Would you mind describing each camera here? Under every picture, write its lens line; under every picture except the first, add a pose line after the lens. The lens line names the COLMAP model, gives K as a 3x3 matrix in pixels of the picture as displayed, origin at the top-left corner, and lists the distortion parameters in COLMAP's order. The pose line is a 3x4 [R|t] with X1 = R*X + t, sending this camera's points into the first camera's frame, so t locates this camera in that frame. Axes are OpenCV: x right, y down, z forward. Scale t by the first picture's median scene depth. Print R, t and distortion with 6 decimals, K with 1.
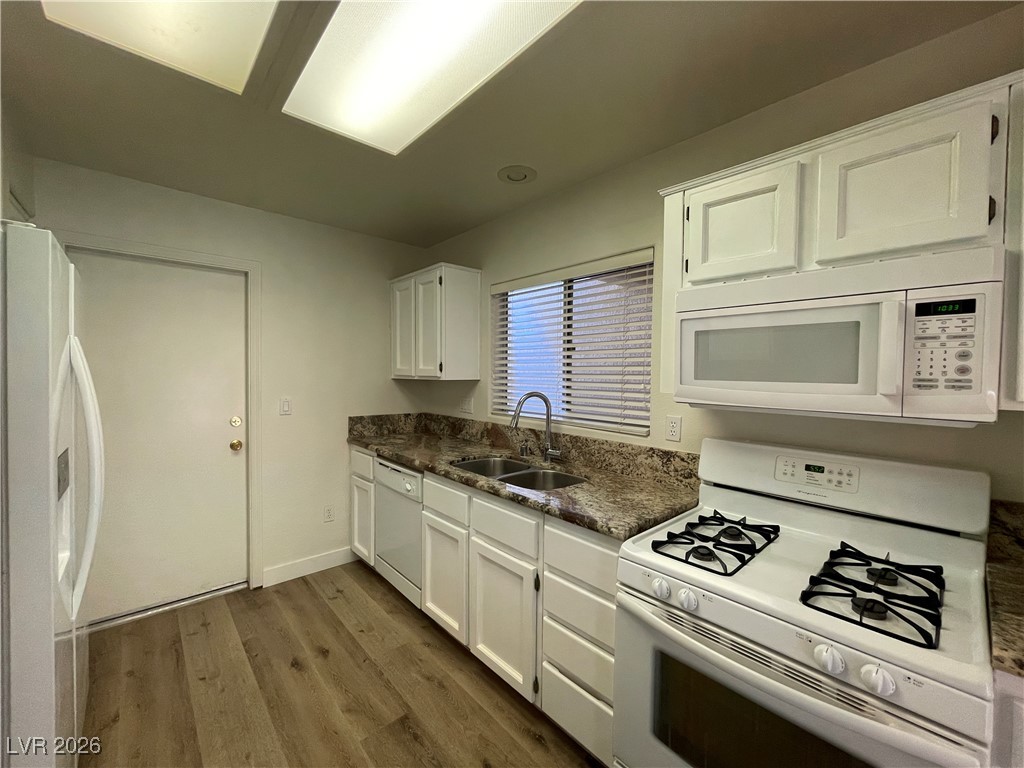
lens RADIAL K [[413.3, 0, 509.5], [0, 413.3, 383.3], [0, 0, 1]] dist [-0.001242, 0.001219]
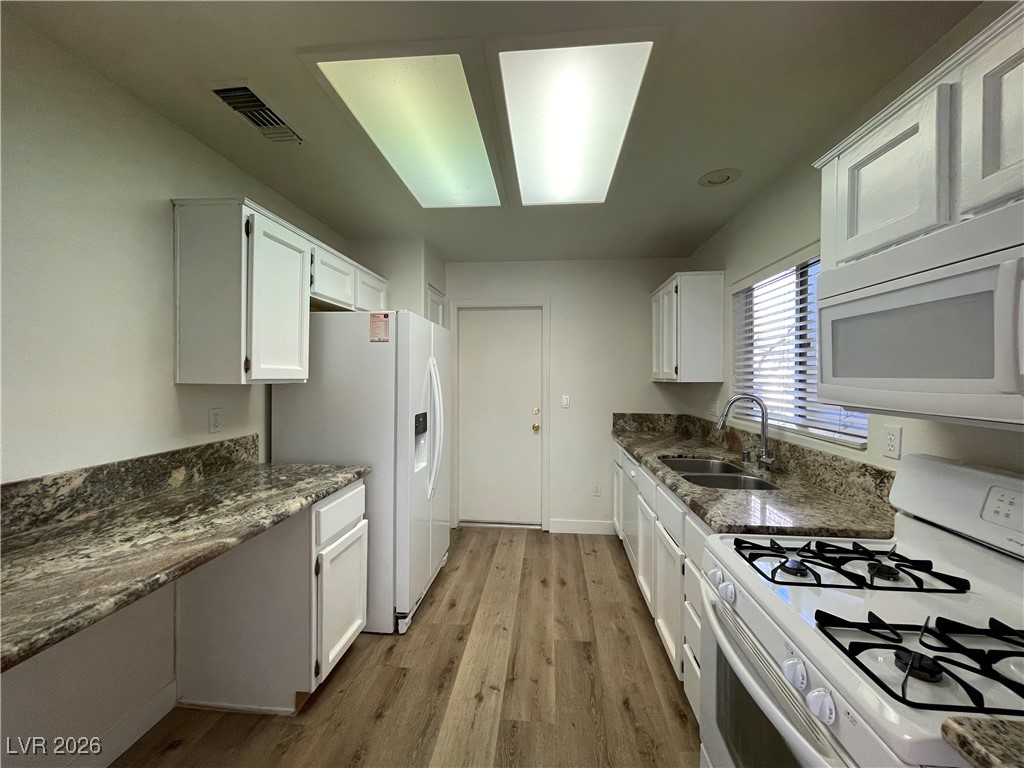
lens RADIAL K [[413.3, 0, 508.3], [0, 413.3, 382.8], [0, 0, 1]] dist [-0.001242, 0.001219]
pose [[0.670633, 0.000650, -0.741789, 0.393608], [-0.012281, 0.999872, -0.010226, 0.012536], [0.741688, 0.015968, 0.670555, -0.043515]]
